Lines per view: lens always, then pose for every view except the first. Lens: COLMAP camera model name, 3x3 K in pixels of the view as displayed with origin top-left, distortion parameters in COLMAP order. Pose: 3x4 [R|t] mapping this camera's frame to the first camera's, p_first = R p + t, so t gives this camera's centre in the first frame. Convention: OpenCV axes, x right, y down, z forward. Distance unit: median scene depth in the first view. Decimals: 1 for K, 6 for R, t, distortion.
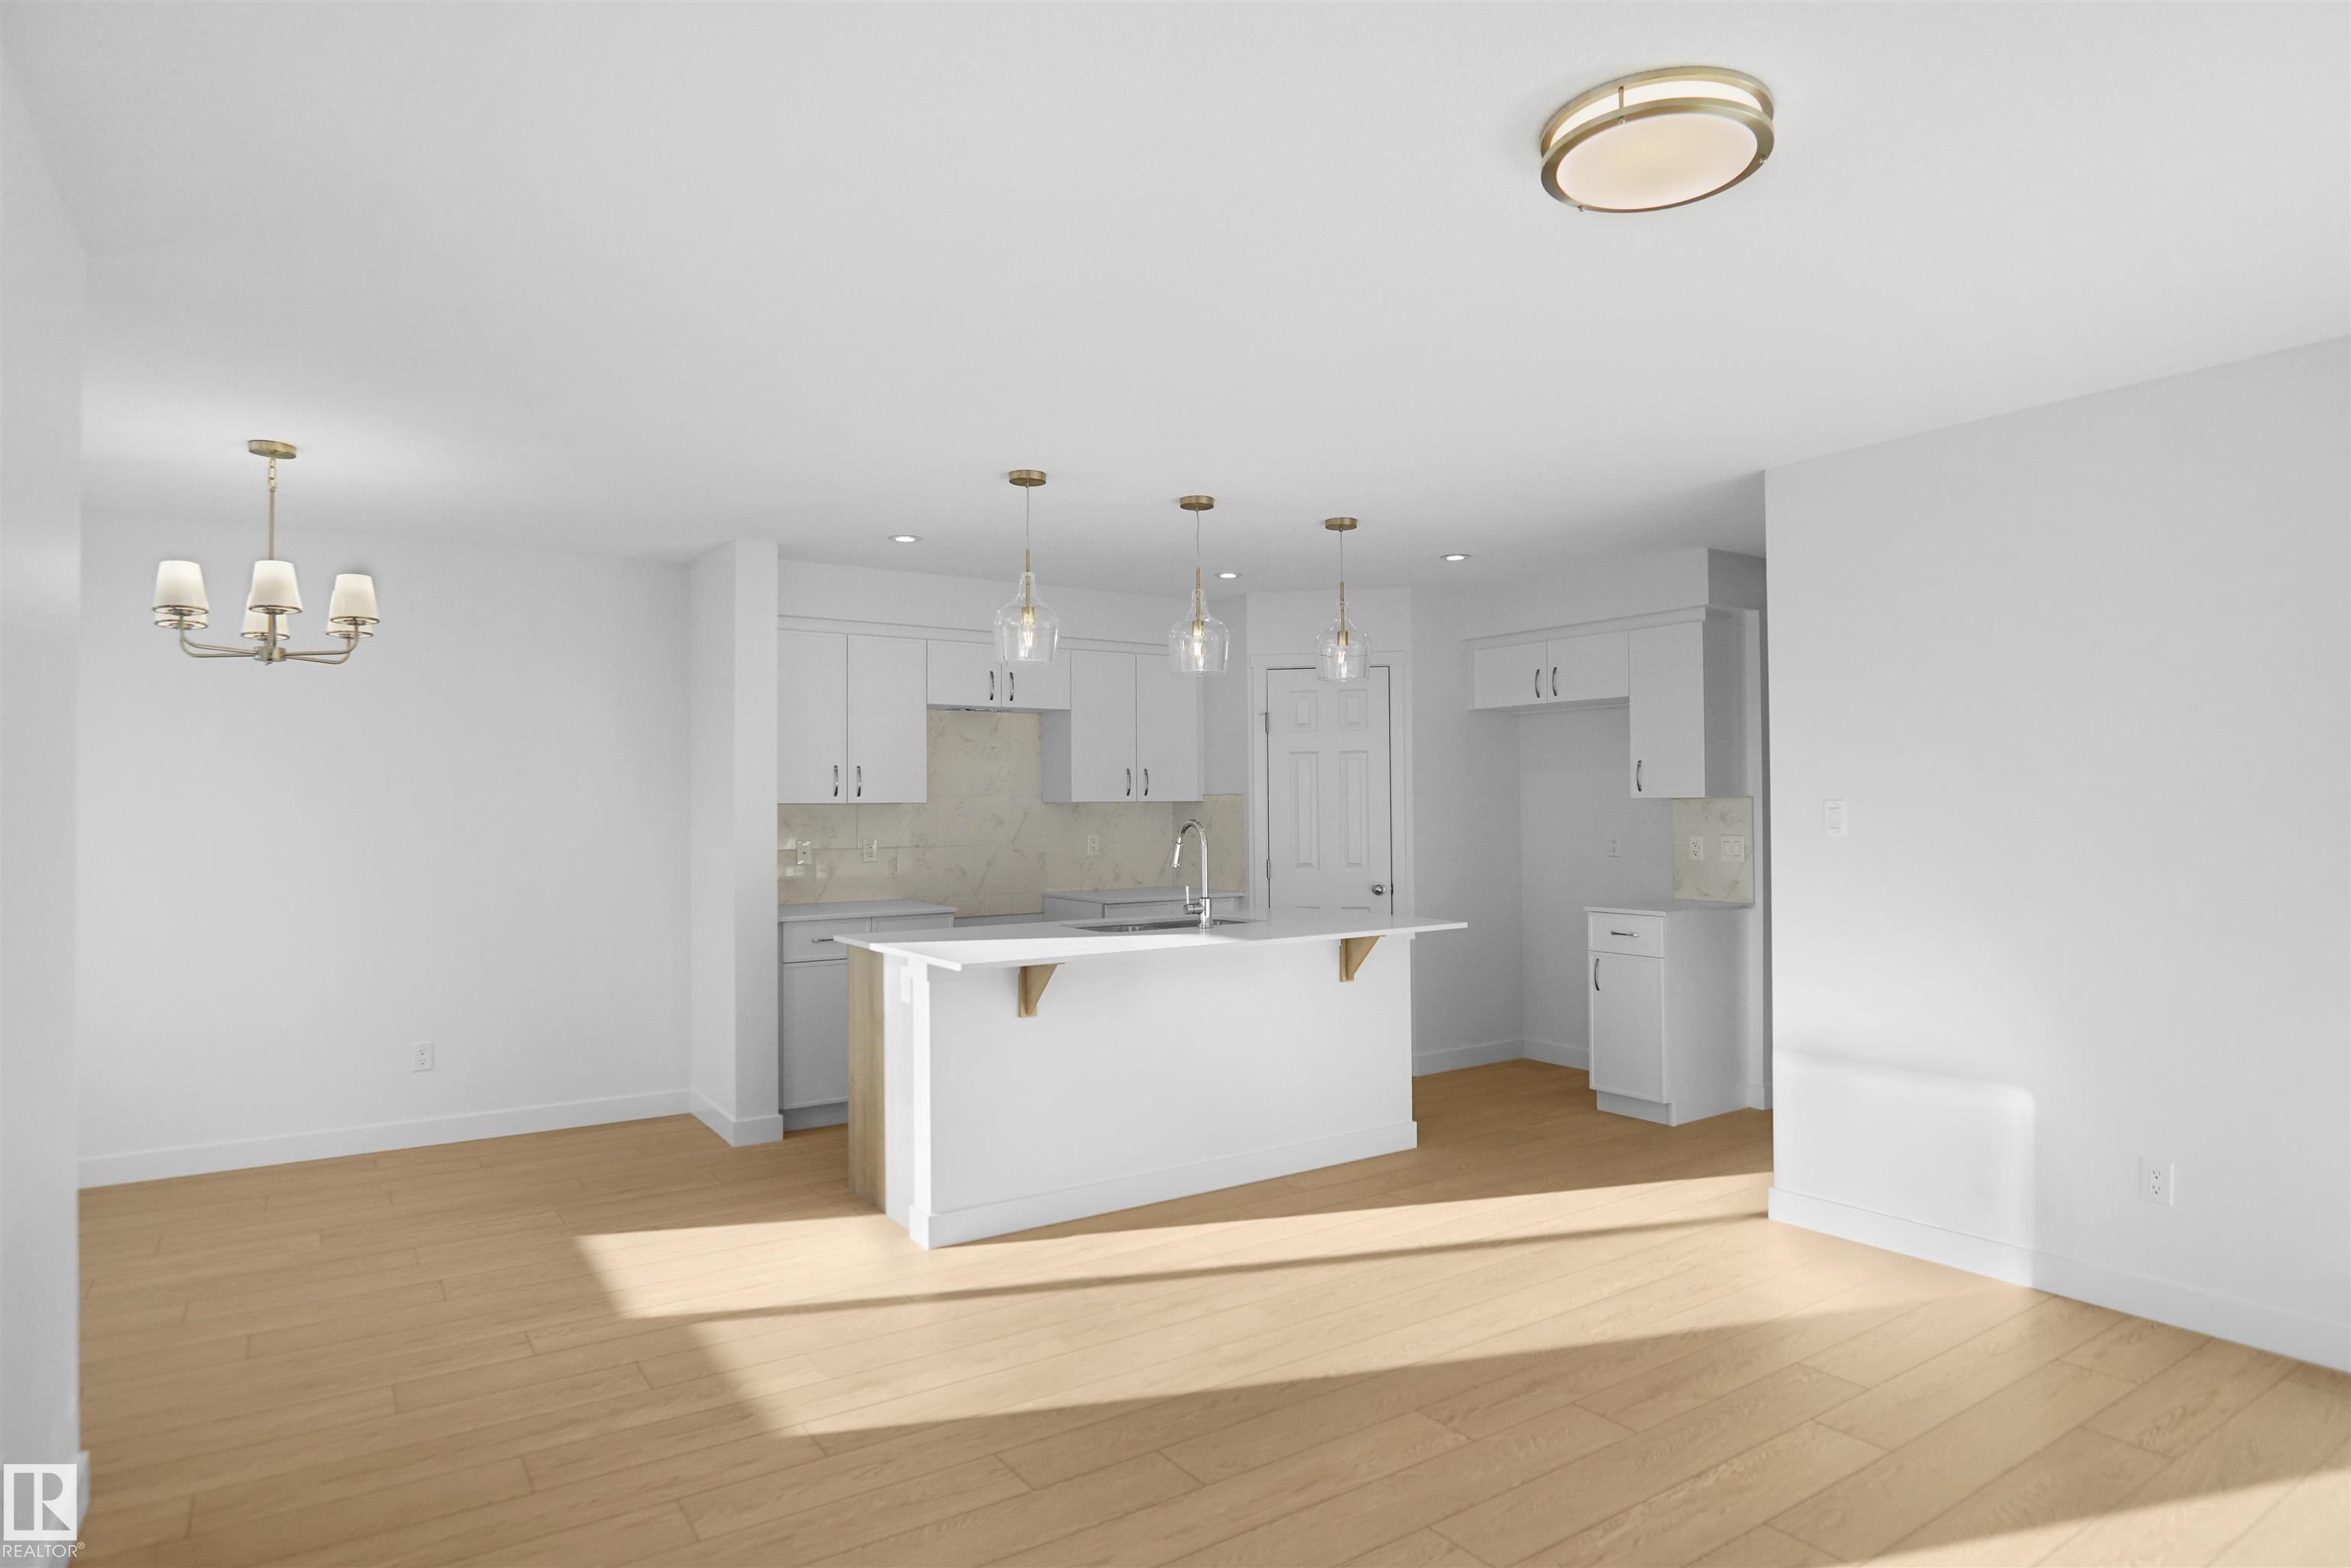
lens RADIAL K [[1293.8, 0, 1185.6], [0, 1293.8, 790.6], [0, 0, 1]] dist [-0.031559, 0.007273]
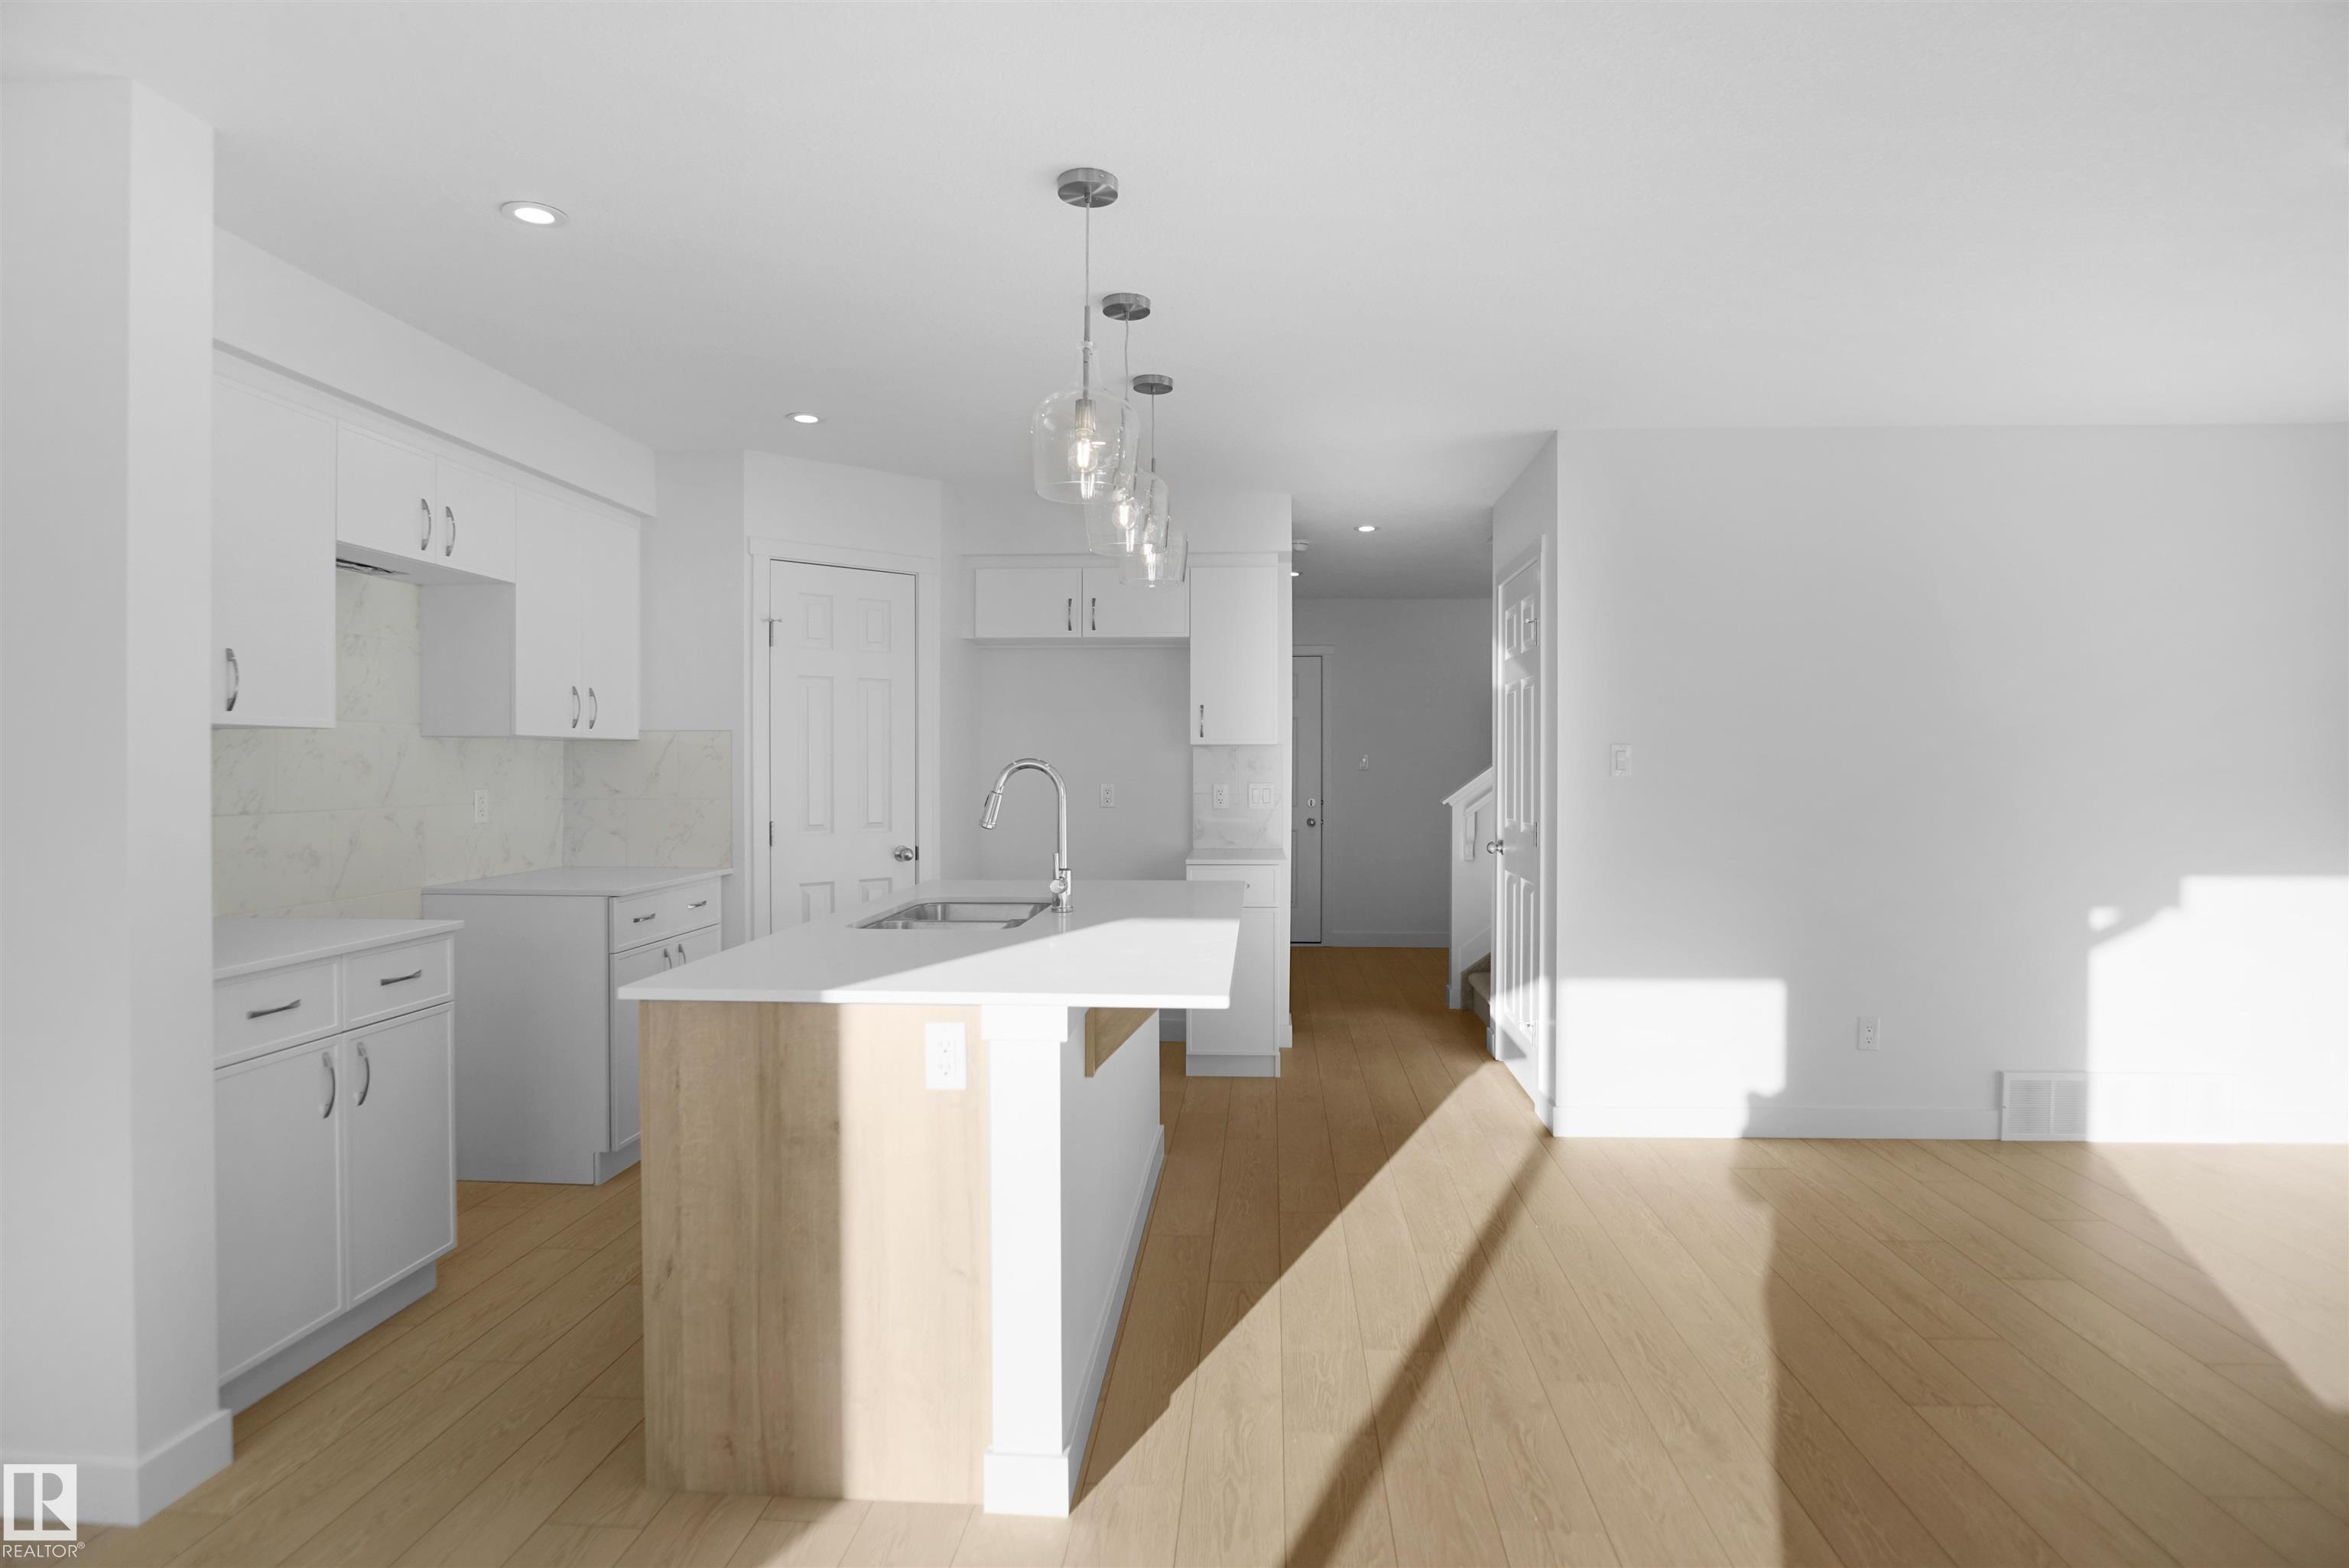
lens RADIAL K [[1292.6, 0, 1184.3], [0, 1292.6, 772.5], [0, 0, 1]] dist [-0.031559, 0.007273]
pose [[0.615311, 0.001402, 0.788283, -0.430293], [-0.013719, 0.999866, 0.008931, 0.019477], [-0.788165, -0.016310, 0.615248, 0.440152]]
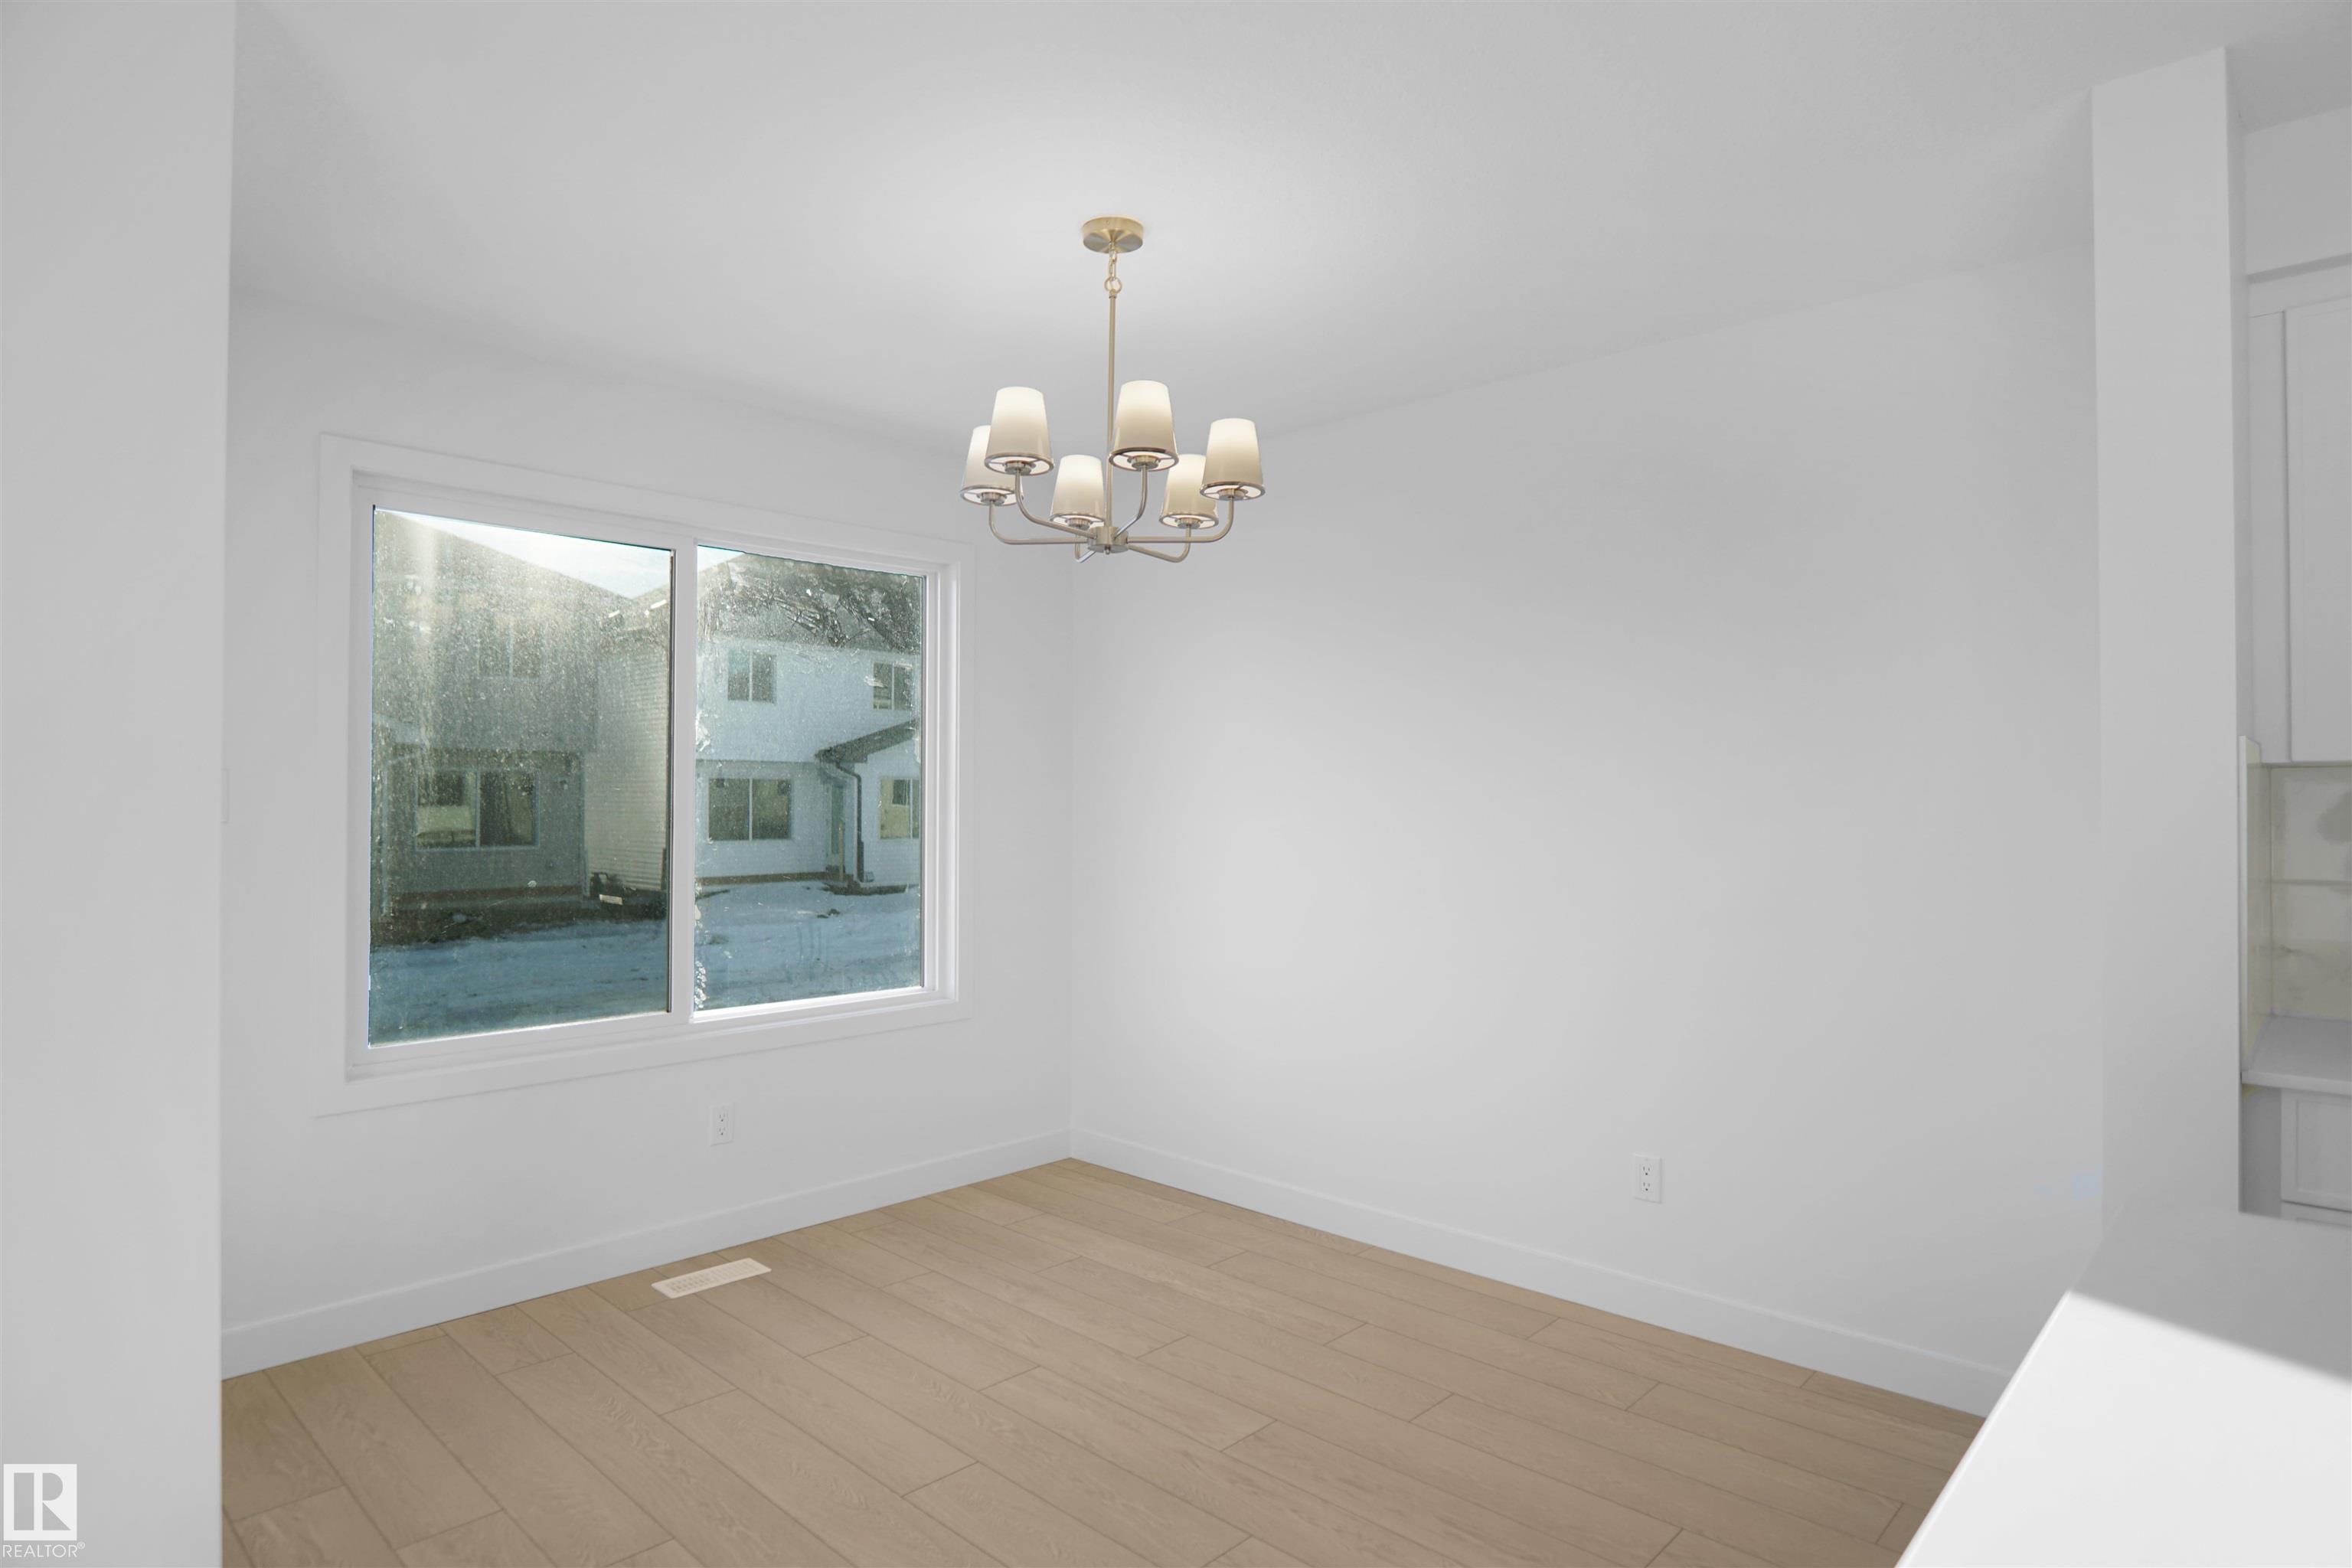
lens RADIAL K [[1294.4, 0, 1186.4], [0, 1294.4, 777.1], [0, 0, 1]] dist [-0.031559, 0.007273]
pose [[0.230004, -0.006880, -0.973165, -0.036457], [0.010906, 0.999930, -0.004492, 0.013086], [0.973129, -0.009580, 0.230063, 0.598777]]
